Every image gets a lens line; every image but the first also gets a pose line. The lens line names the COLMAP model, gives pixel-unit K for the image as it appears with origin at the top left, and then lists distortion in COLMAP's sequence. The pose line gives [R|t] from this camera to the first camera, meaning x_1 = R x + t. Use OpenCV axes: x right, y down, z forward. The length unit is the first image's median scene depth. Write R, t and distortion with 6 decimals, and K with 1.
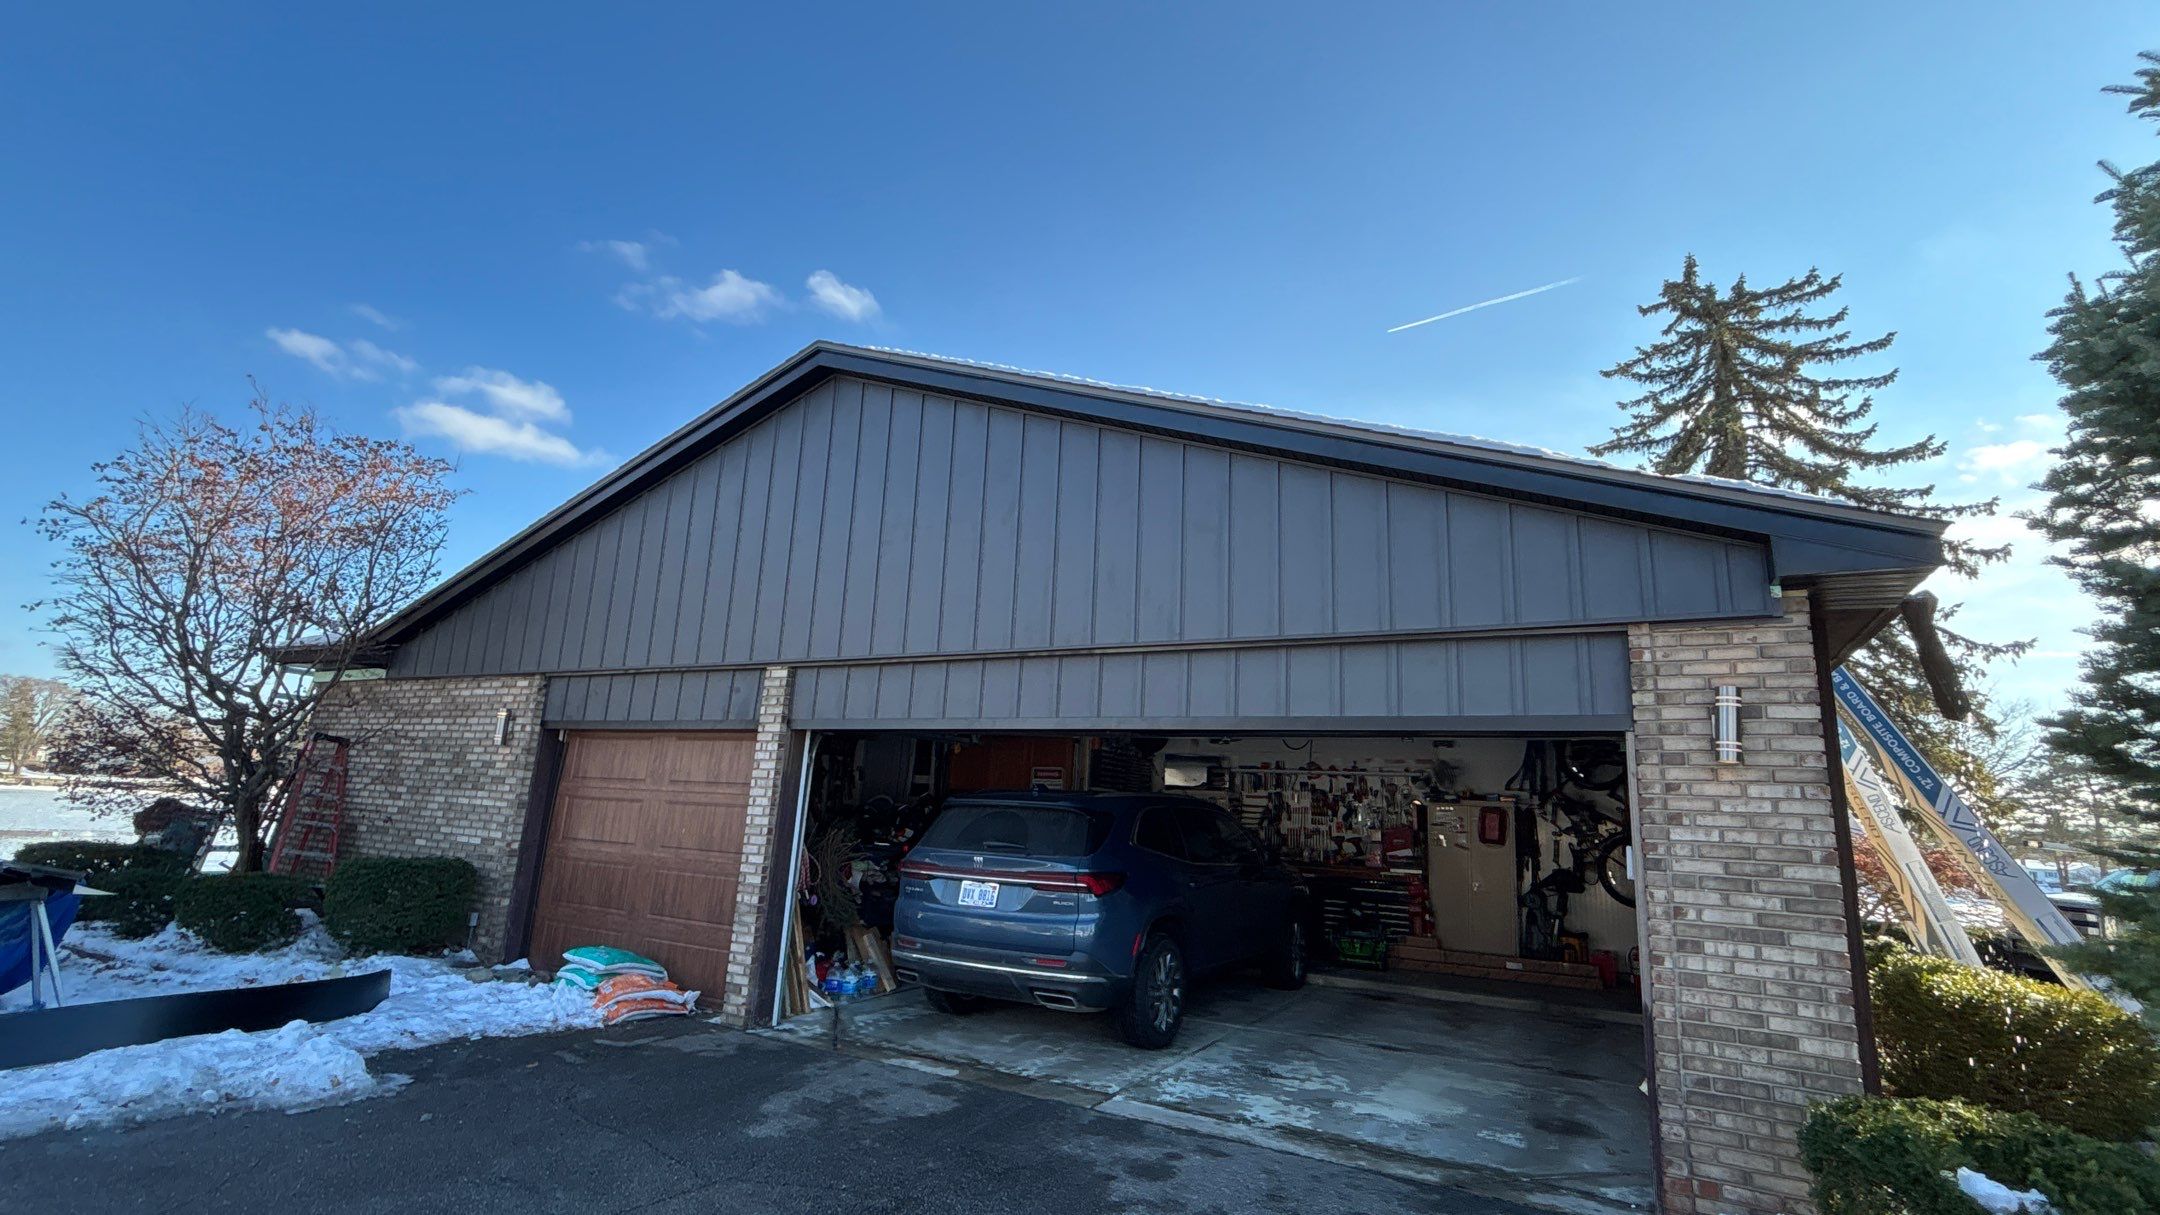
lens RADIAL K [[958.5, 0, 1087.4], [0, 958.5, 612.2], [0, 0, 1]] dist [-0.003541, 0.000400]
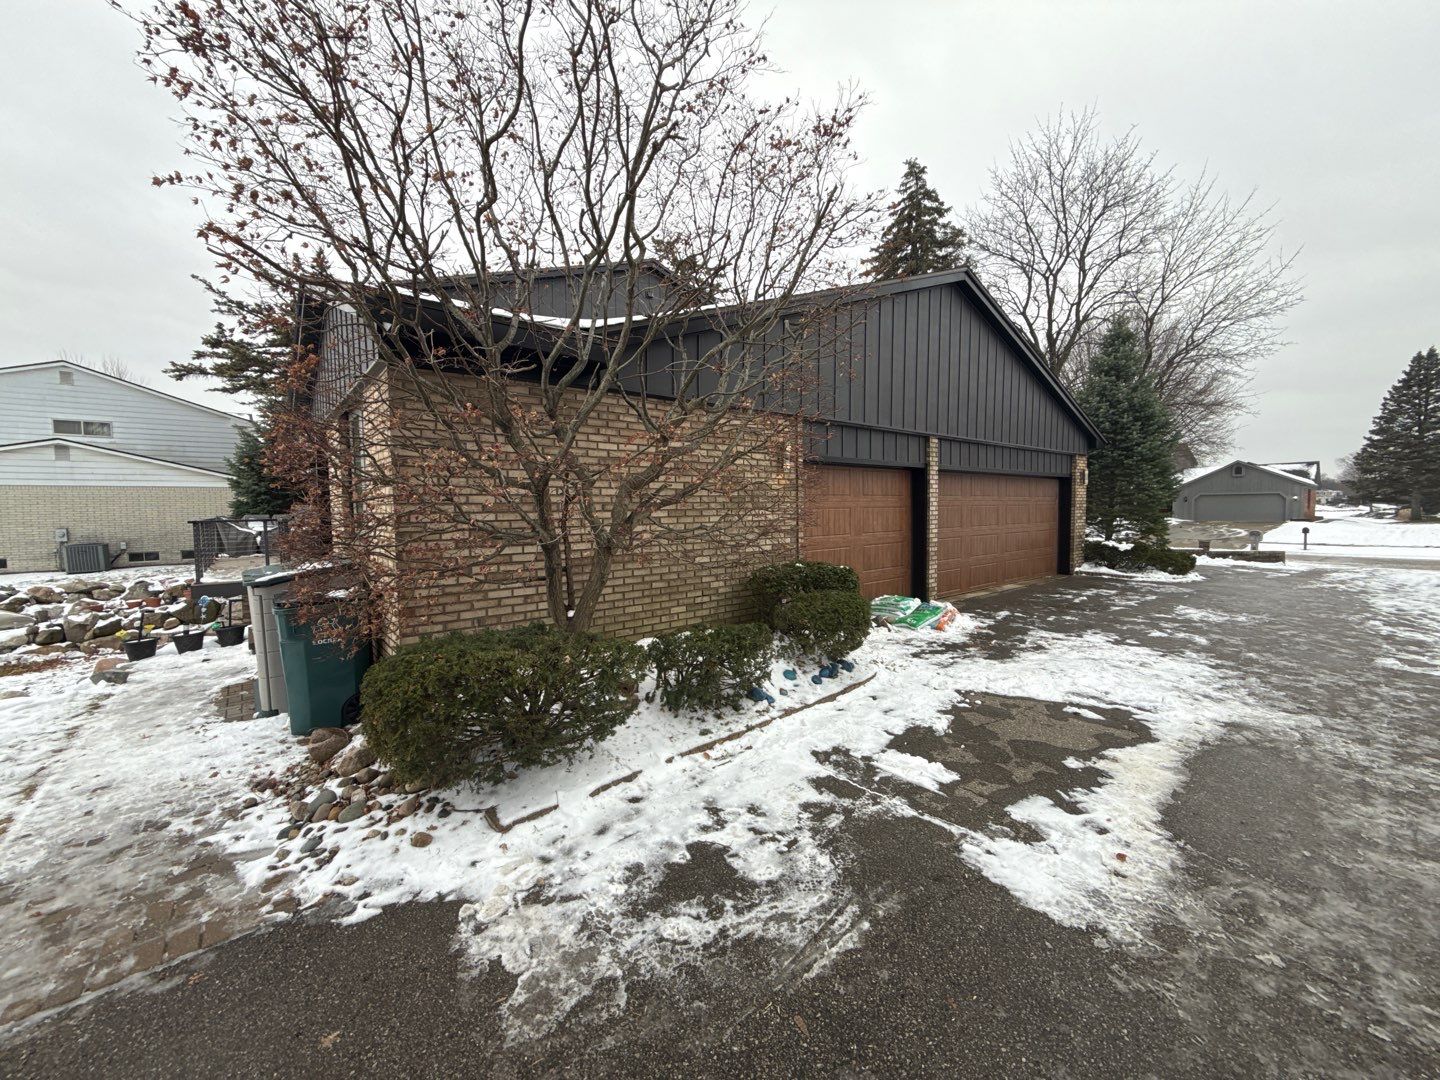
lens RADIAL K [[561.4, 0, 713.5], [0, 561.4, 541.5], [0, 0, 1]] dist [0.008129, -0.002553]
pose [[0.368078, -0.115685, 0.922570, -1.642895], [-0.169019, 0.967373, 0.188737, 0.127324], [-0.914304, -0.225402, 0.336516, 1.004520]]
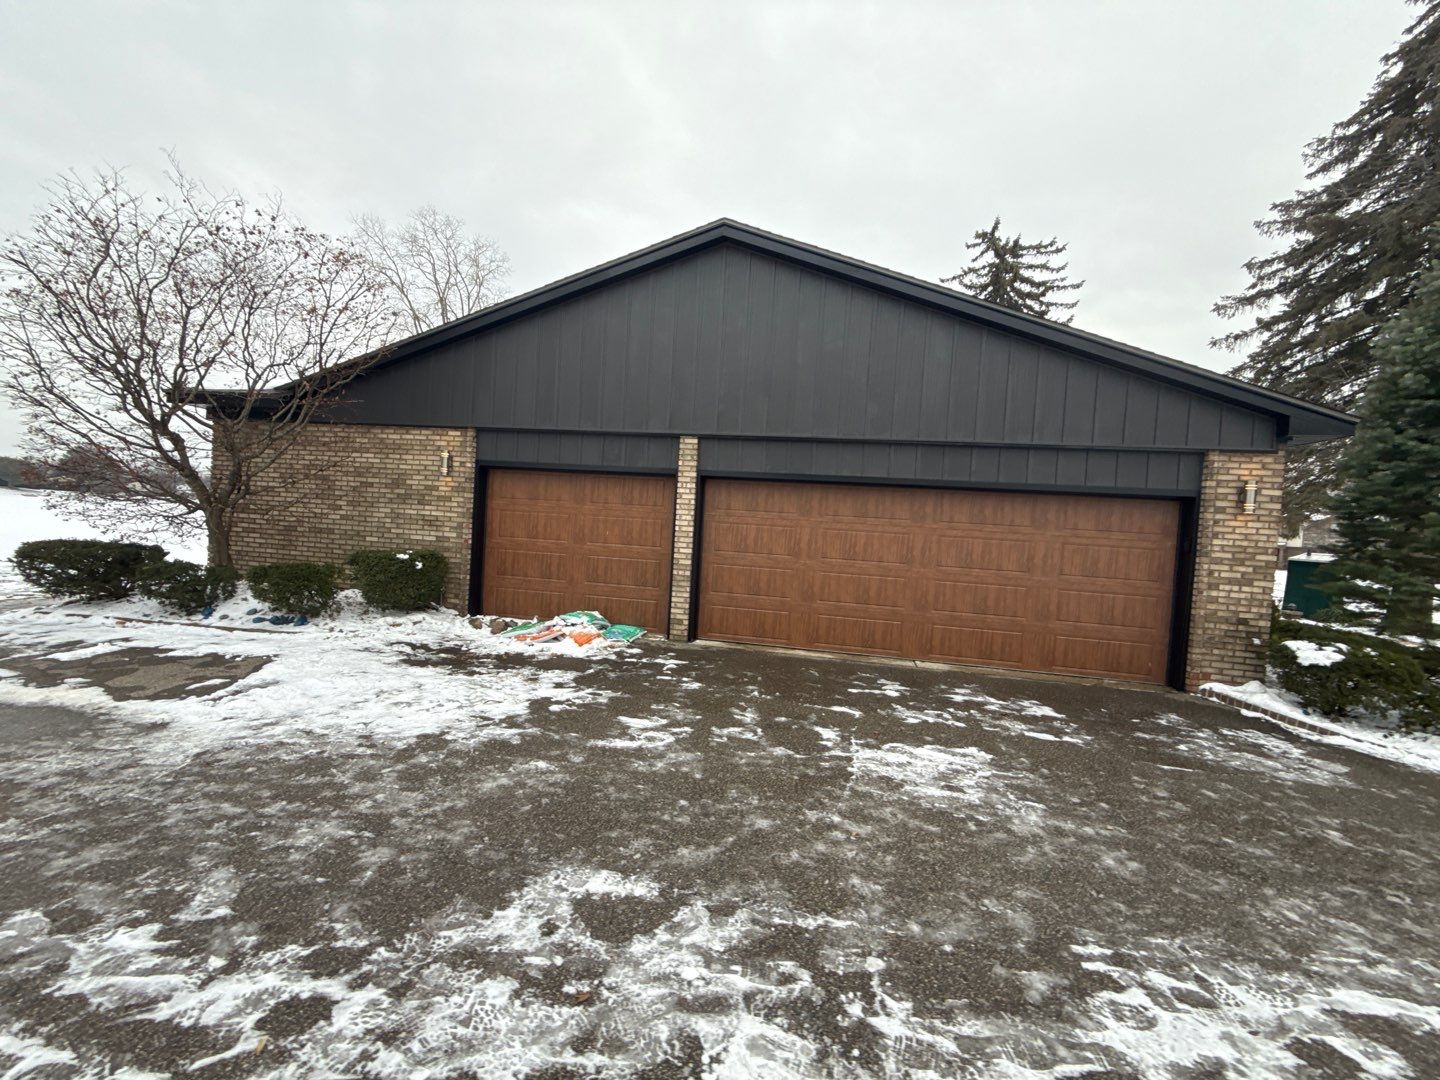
lens RADIAL K [[561.4, 0, 723.2], [0, 561.4, 539.5], [0, 0, 1]] dist [0.008129, -0.002553]
pose [[0.948190, -0.006281, 0.317641, -0.595071], [-0.076241, 0.966090, 0.246691, -0.014897], [-0.308420, -0.258128, 0.915558, 0.061680]]
